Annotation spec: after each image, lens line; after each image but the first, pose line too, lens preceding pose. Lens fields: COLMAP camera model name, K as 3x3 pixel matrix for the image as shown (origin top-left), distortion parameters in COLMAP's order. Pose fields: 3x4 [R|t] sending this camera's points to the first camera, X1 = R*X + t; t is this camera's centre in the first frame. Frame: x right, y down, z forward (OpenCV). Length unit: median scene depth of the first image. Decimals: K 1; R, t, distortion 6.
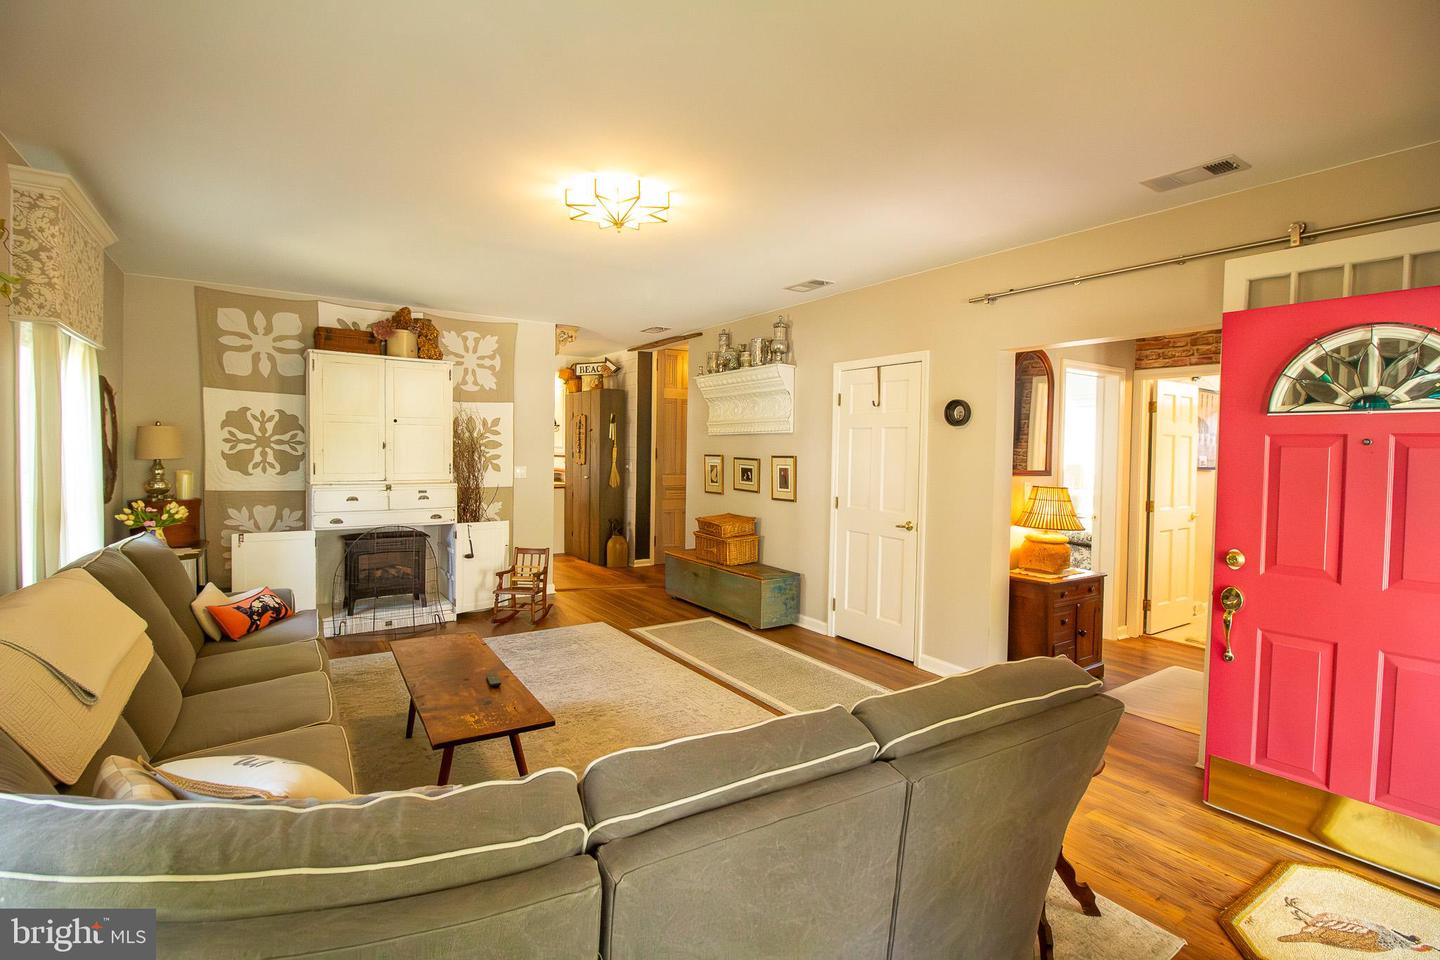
lens RADIAL K [[676.3, 0, 705.0], [0, 676.3, 471.8], [0, 0, 1]] dist [-0.002726, -0.009875]
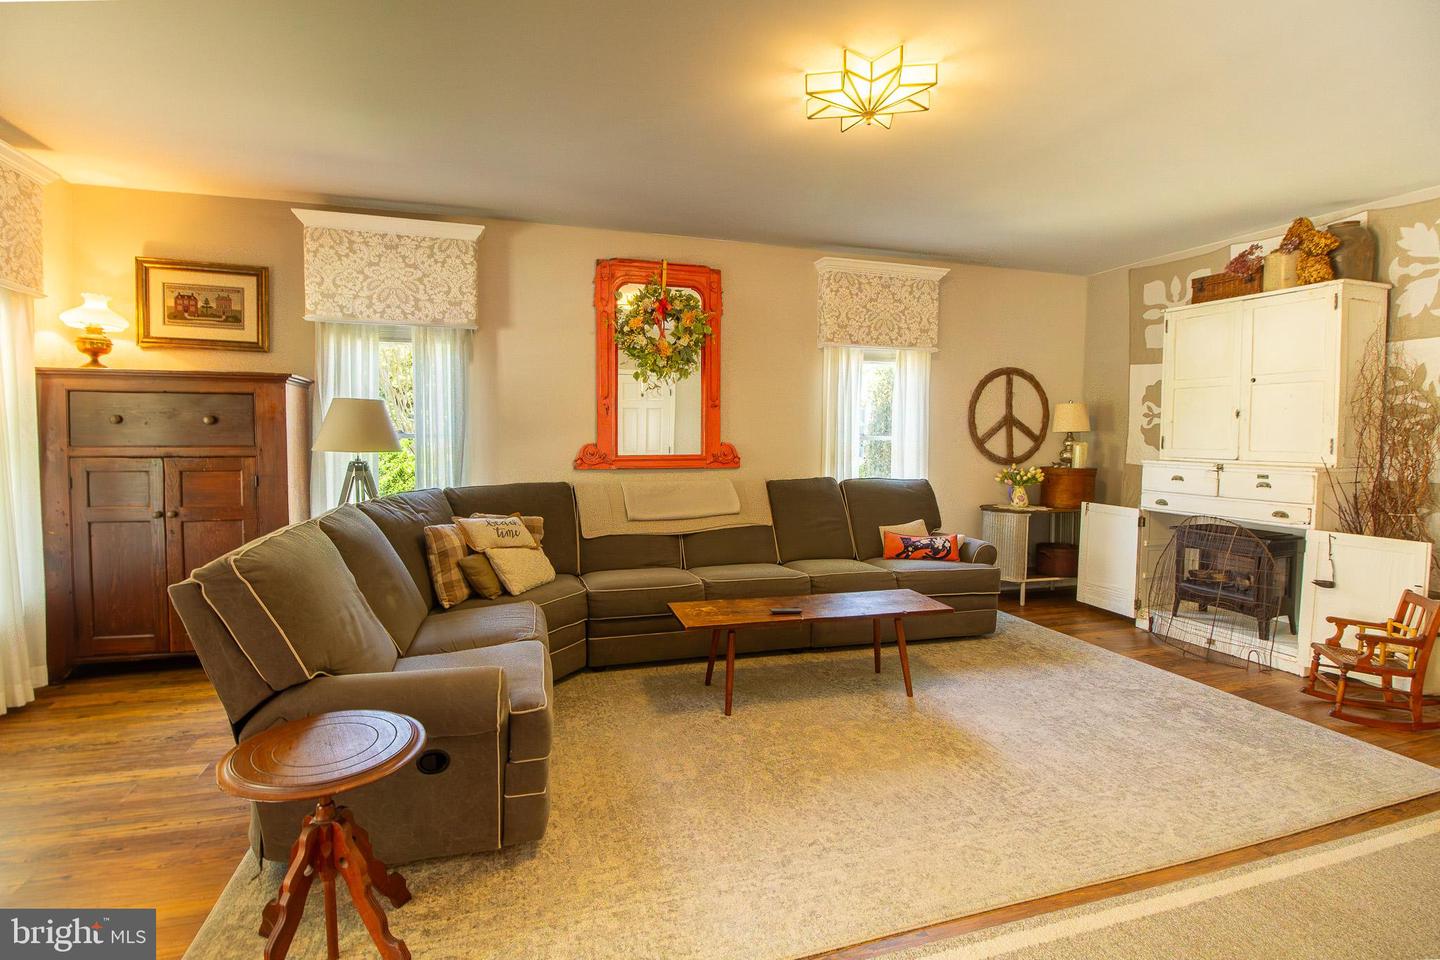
lens RADIAL K [[676.3, 0, 707.6], [0, 676.3, 470.1], [0, 0, 1]] dist [-0.002726, -0.009875]
pose [[-0.276186, 0.036542, -0.960409, 0.437459], [-0.046694, 0.997587, 0.051384, 0.013893], [0.959969, 0.059037, -0.273813, 0.650677]]
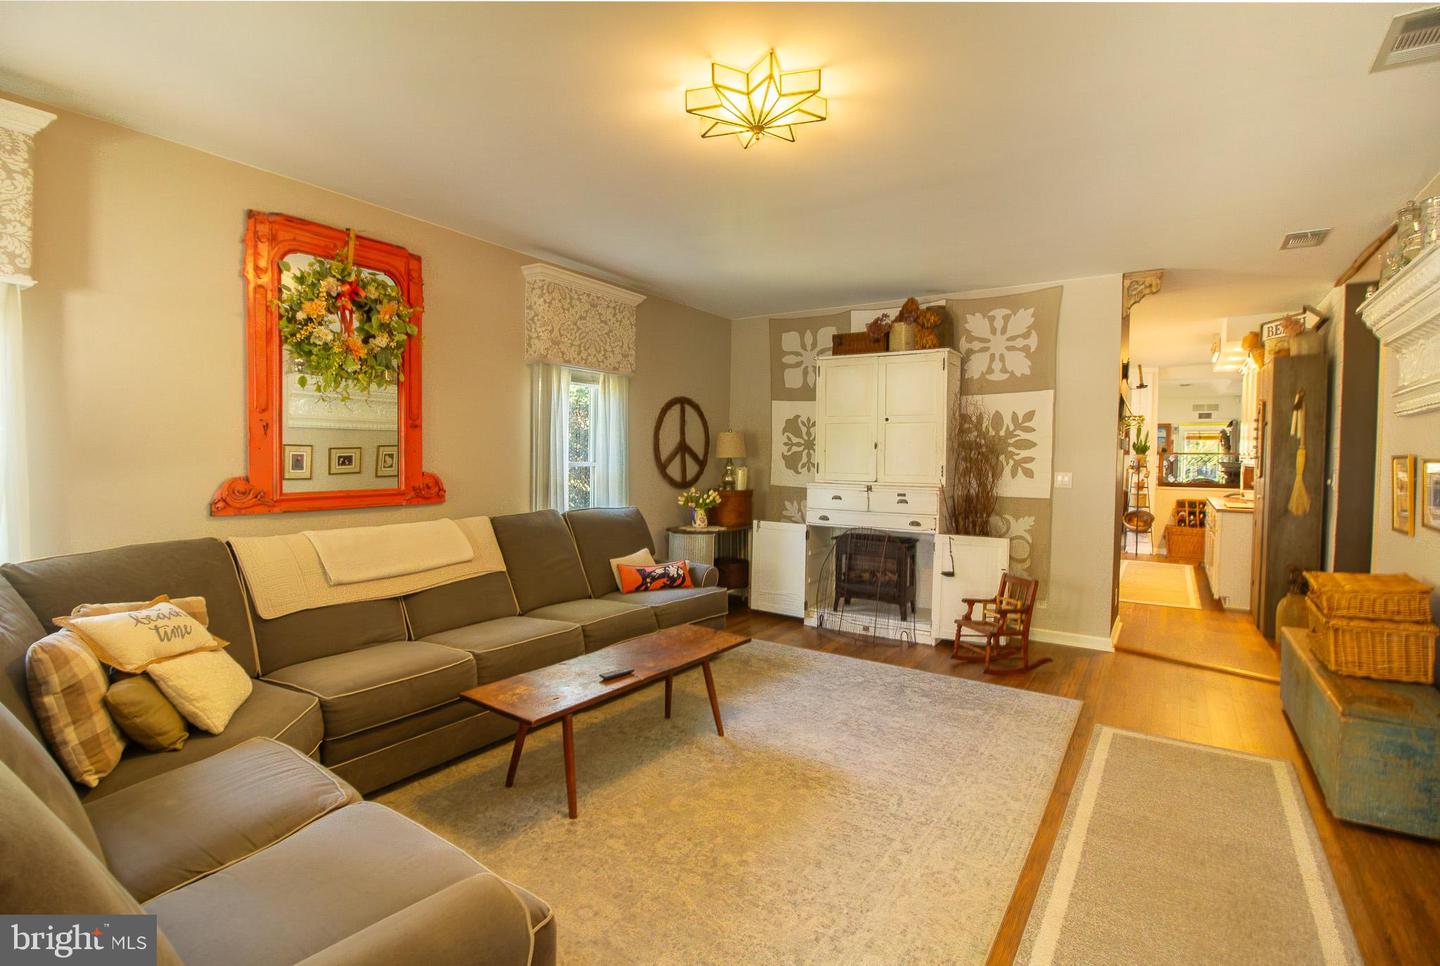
lens RADIAL K [[676.3, 0, 703.7], [0, 676.3, 478.9], [0, 0, 1]] dist [-0.002726, -0.009875]
pose [[0.378048, 0.022500, -0.925513, 0.340469], [-0.040889, 0.999135, 0.007588, 0.012085], [0.924883, 0.034974, 0.378641, 0.414684]]
